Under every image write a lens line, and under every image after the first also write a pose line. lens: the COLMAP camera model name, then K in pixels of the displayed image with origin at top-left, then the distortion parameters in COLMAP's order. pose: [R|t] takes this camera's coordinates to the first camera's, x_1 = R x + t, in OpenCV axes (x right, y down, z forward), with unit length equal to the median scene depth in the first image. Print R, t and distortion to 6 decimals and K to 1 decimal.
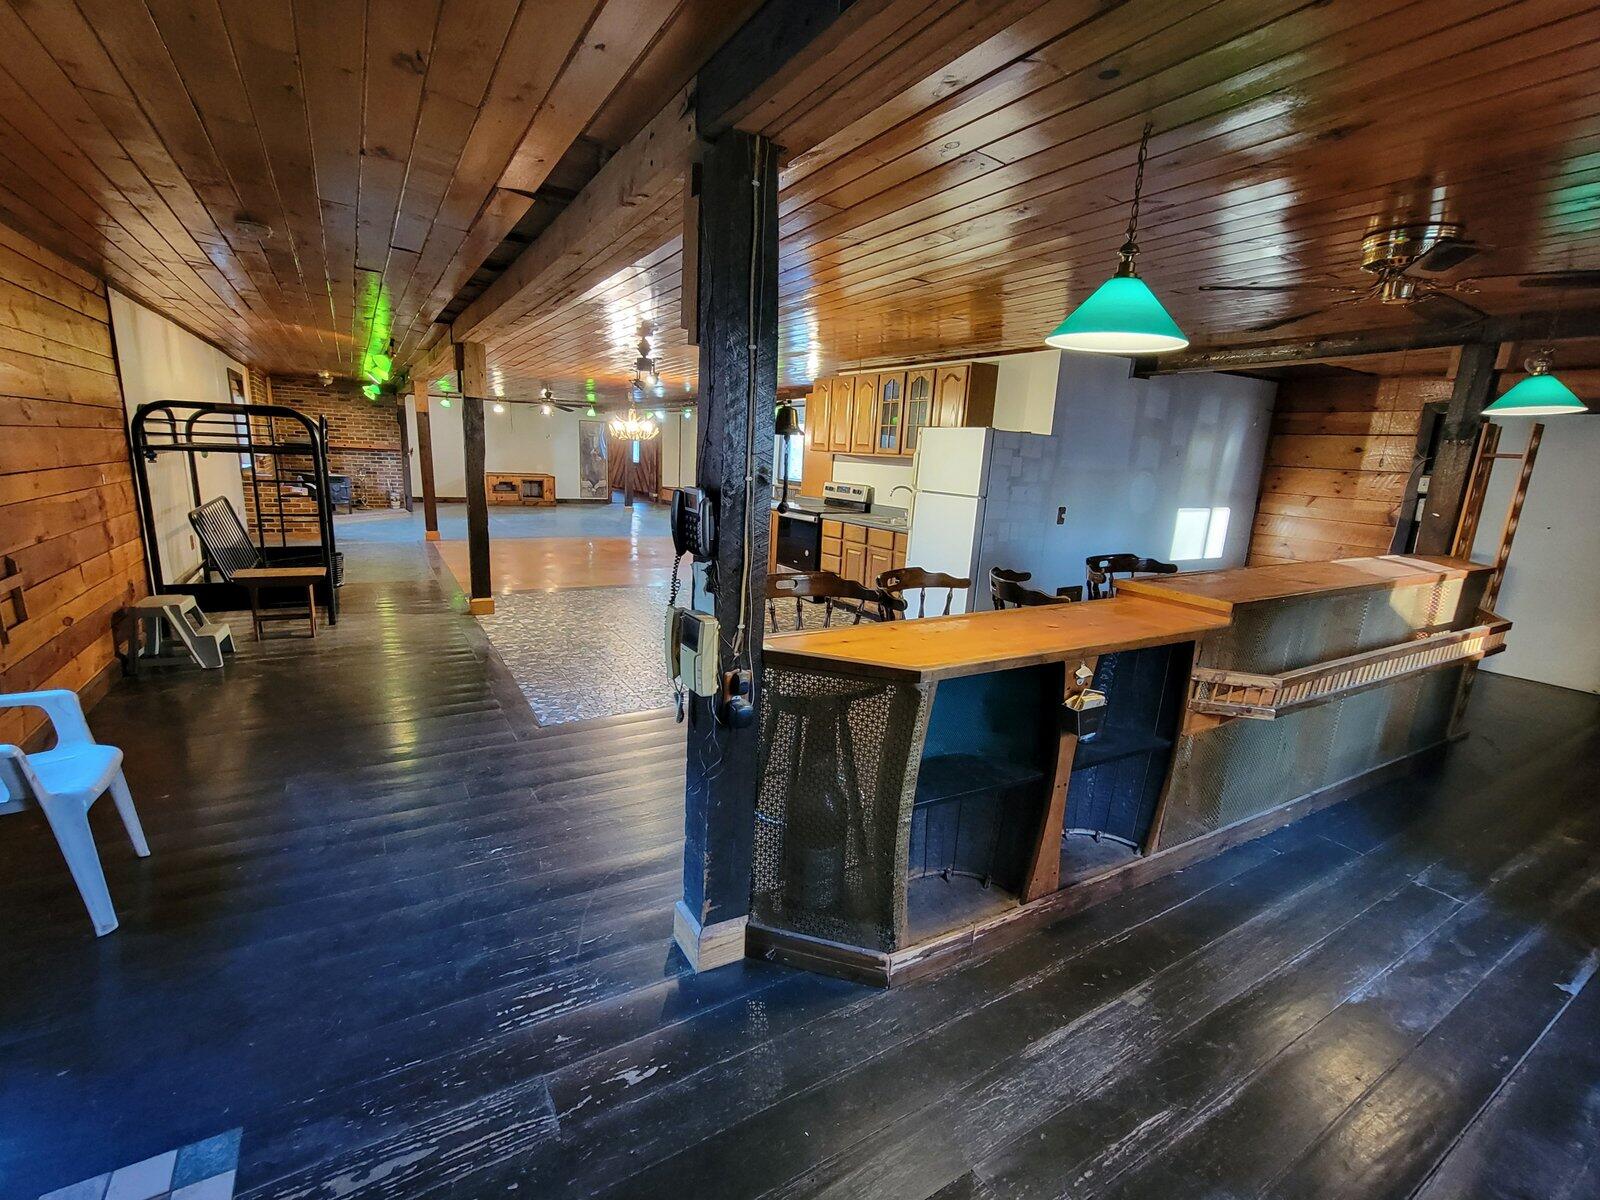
lens RADIAL K [[724.7, 0, 797.2], [0, 724.7, 619.6], [0, 0, 1]] dist [-0.002898, 0.001077]
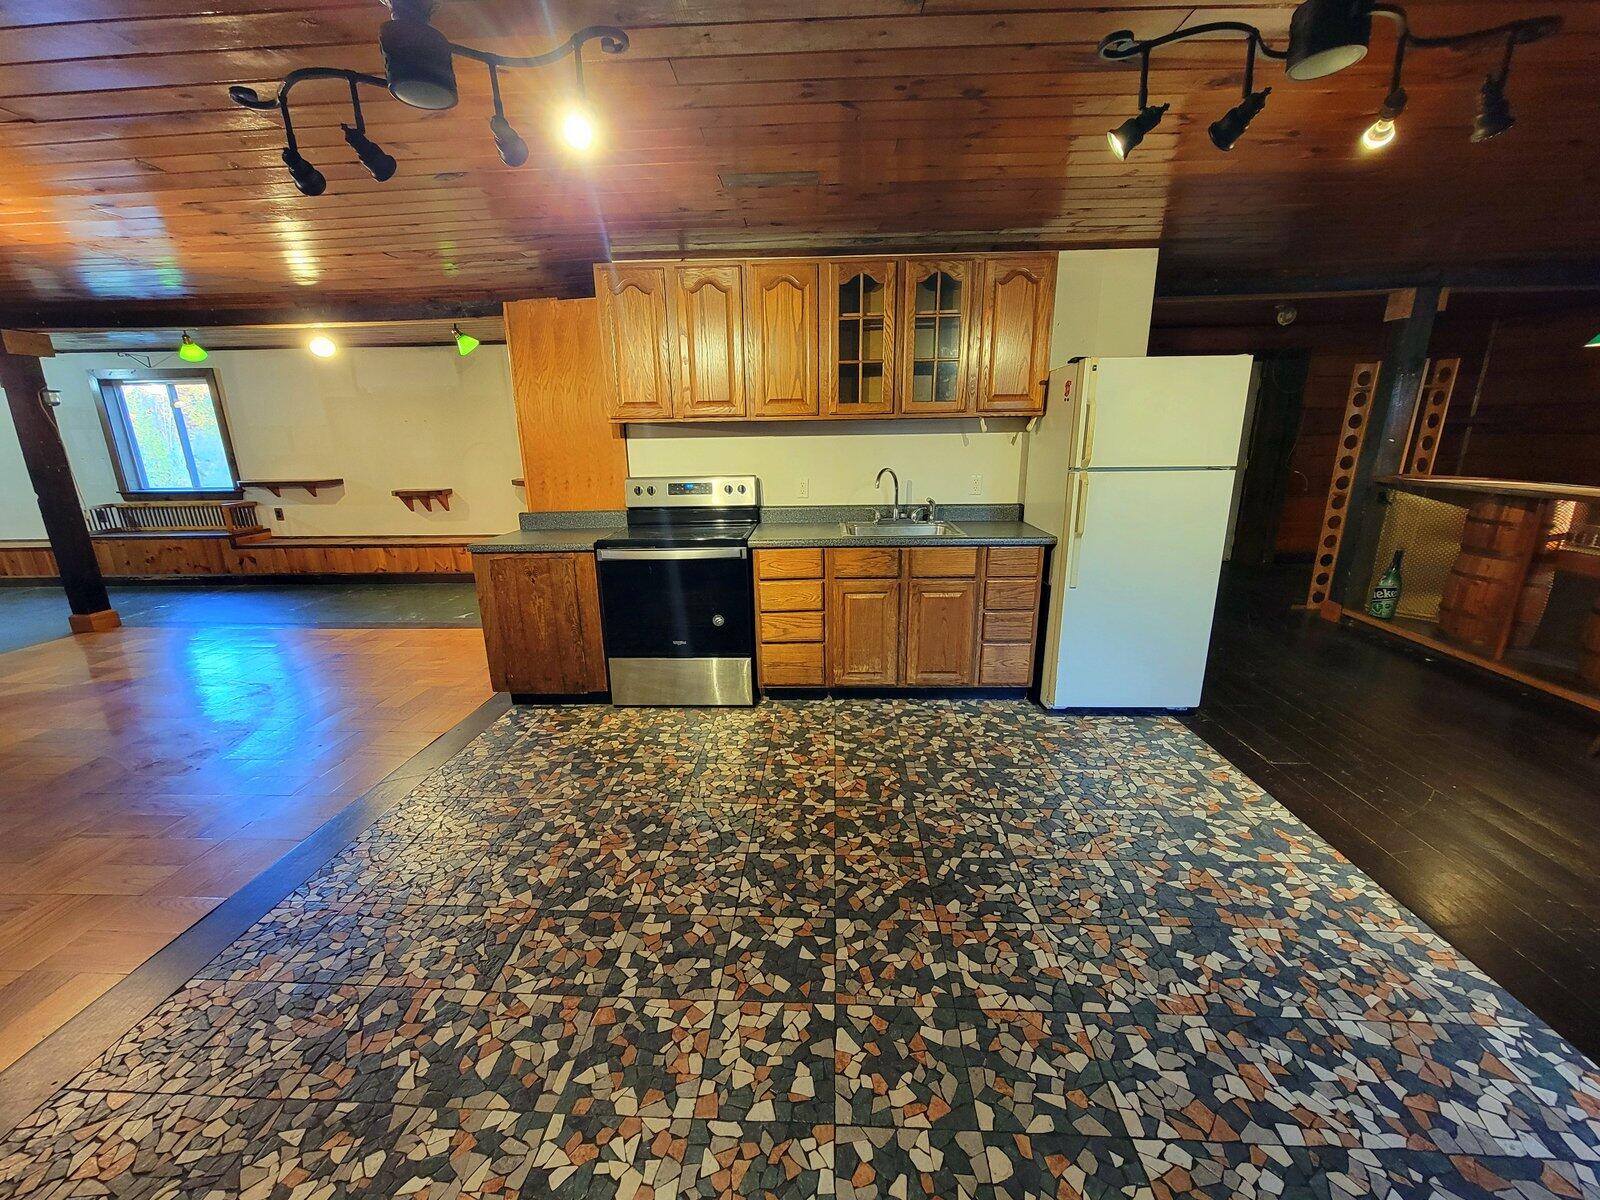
lens RADIAL K [[653.3, 0, 799.7], [0, 653.3, 616.6], [0, 0, 1]] dist [-0.002448, 0.000642]
pose [[0.549707, -0.279064, 0.787366, -0.633685], [0.229759, 0.956706, 0.178674, -0.328039], [-0.803140, 0.082686, 0.590025, 1.371084]]
